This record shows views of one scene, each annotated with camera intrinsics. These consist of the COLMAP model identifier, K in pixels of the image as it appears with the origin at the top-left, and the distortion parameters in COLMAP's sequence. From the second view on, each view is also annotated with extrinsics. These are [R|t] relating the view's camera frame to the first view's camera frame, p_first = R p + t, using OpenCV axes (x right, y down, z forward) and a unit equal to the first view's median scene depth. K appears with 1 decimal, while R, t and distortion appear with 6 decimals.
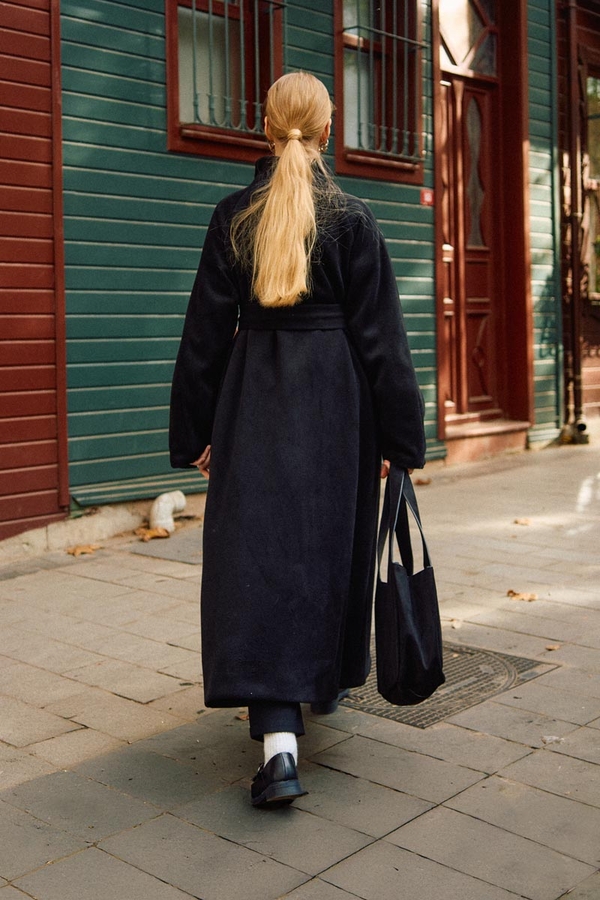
lens RADIAL K [[1162.0, 0, 260.4], [0, 1162.0, 387.8], [0, 0, 1]] dist [0.080710, 0.000000]
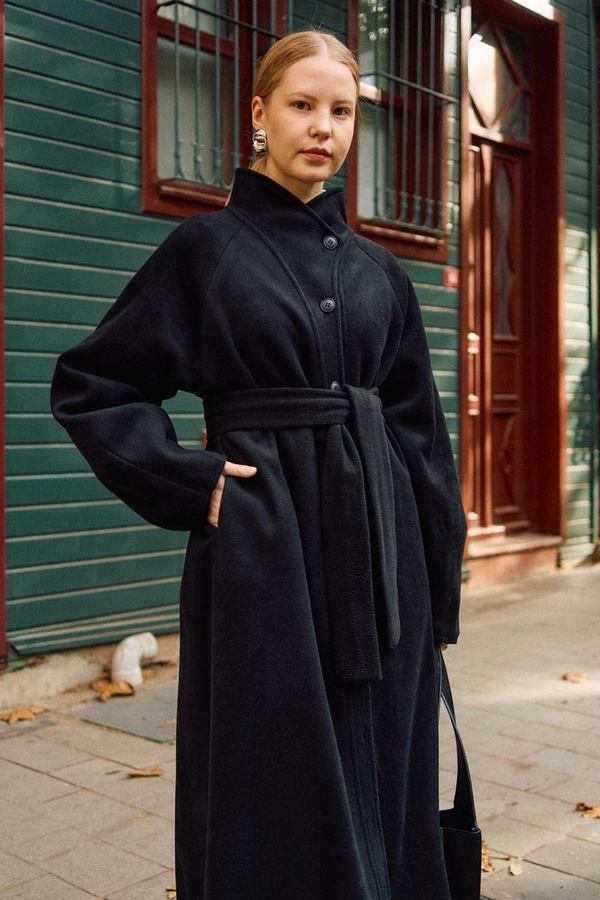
lens RADIAL K [[1195.4, 0, 340.1], [0, 1195.4, 458.9], [0, 0, 1]] dist [0.052859, 0.000000]
pose [[0.997546, 0.015086, 0.068366, 0.002925], [-0.014375, 0.999837, -0.010881, -0.021713], [-0.068519, 0.009872, 0.997601, 0.142454]]
